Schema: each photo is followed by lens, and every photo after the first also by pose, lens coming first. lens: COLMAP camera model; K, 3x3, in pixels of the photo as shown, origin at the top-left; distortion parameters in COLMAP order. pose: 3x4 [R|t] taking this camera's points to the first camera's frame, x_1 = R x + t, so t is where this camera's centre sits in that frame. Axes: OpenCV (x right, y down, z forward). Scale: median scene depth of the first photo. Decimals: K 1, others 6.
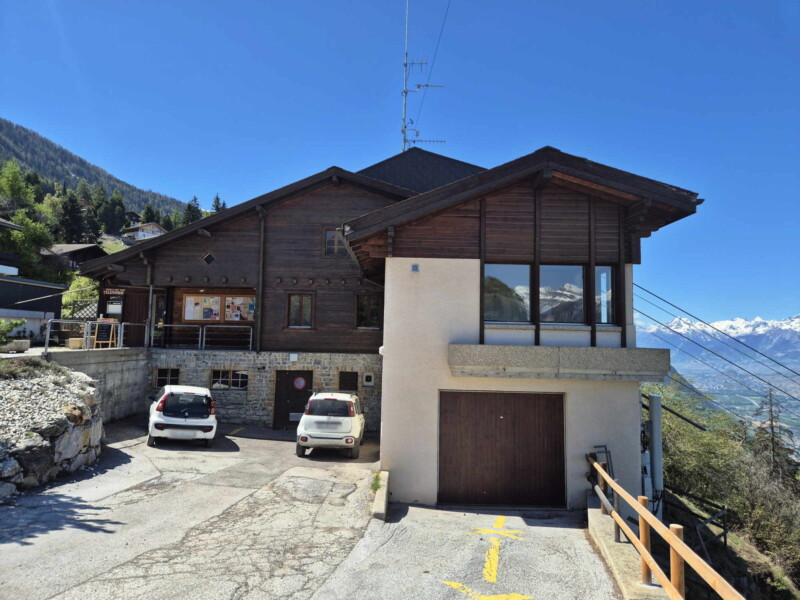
lens RADIAL K [[531.2, 0, 394.8], [0, 531.2, 289.0], [0, 0, 1]] dist [0.039708, -0.035169]
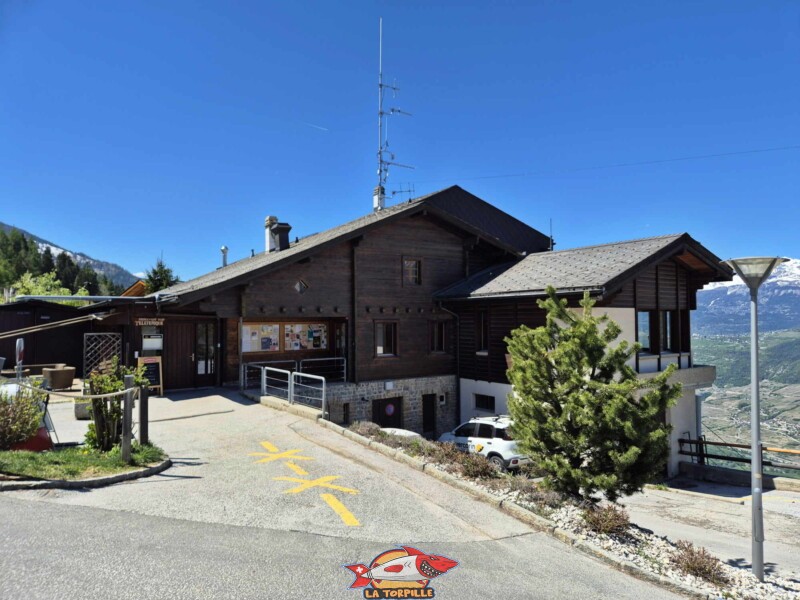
lens RADIAL K [[531.2, 0, 396.4], [0, 531.2, 310.2], [0, 0, 1]] dist [0.039708, -0.035169]
pose [[0.814781, -0.014510, 0.579588, -0.689809], [-0.029792, 0.997318, 0.066849, -0.076202], [-0.579004, -0.071734, 0.812163, 0.154690]]
